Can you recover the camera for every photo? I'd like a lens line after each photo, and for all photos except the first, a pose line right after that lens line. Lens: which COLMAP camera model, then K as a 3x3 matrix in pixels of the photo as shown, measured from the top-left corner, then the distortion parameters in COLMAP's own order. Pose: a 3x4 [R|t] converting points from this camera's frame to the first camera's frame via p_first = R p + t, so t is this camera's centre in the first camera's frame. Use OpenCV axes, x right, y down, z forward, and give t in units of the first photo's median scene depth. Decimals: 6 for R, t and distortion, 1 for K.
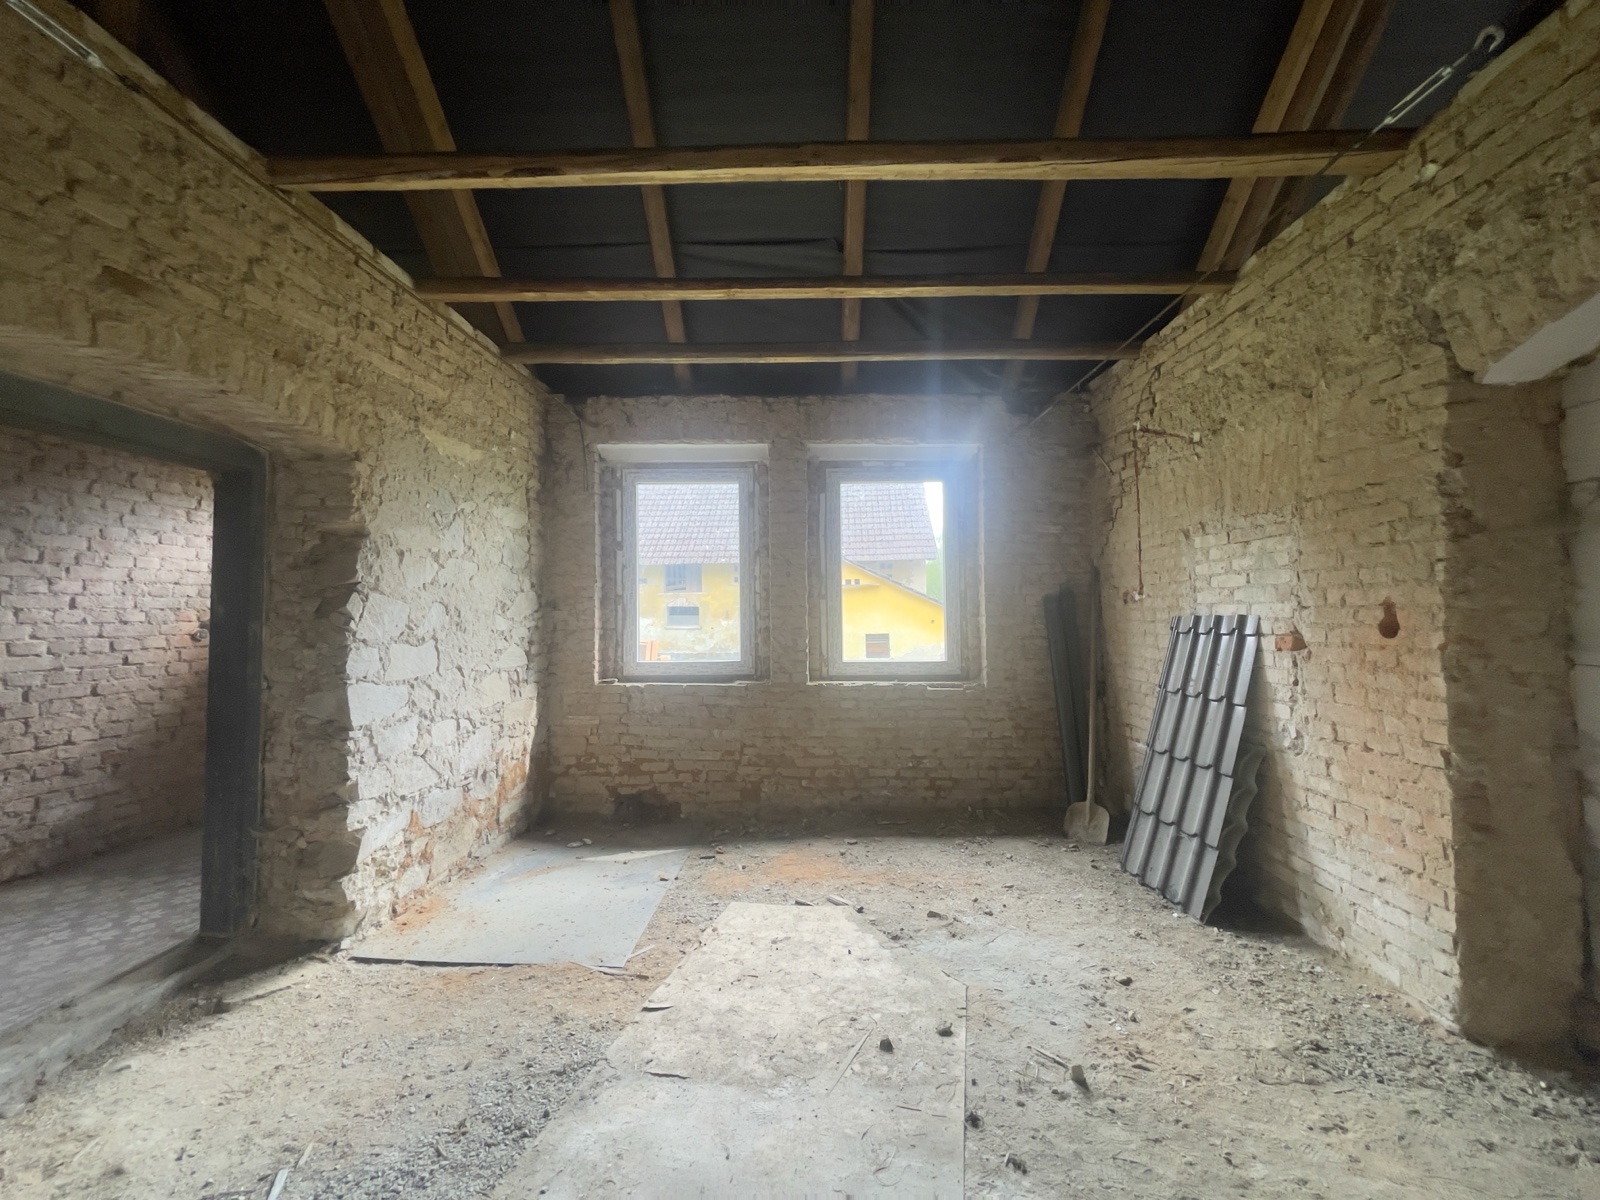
lens RADIAL K [[648.7, 0, 803.2], [0, 648.7, 595.6], [0, 0, 1]] dist [-0.004287, 0.002957]
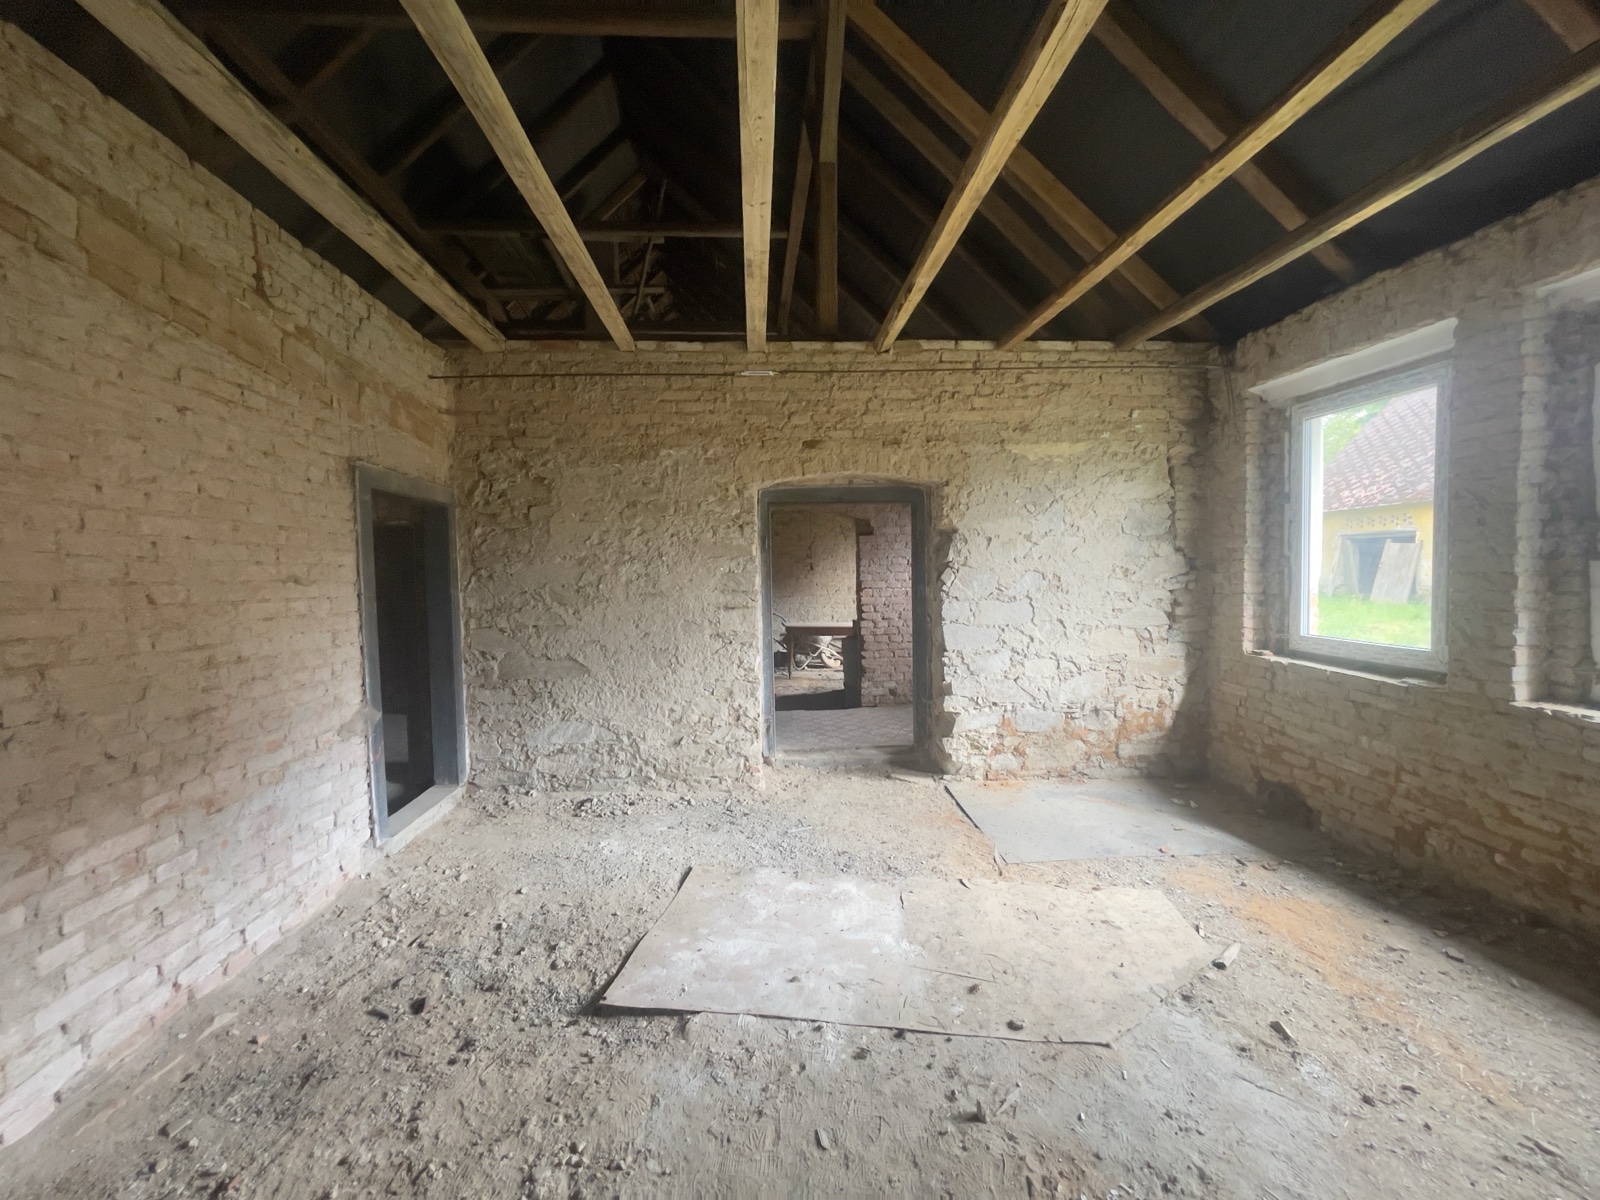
lens RADIAL K [[648.7, 0, 802.6], [0, 648.7, 597.1], [0, 0, 1]] dist [-0.004287, 0.002957]
pose [[0.098213, 0.055561, -0.993613, 0.686036], [0.045103, 0.997166, 0.060218, -0.035643], [0.994143, -0.050729, 0.095429, 0.370248]]
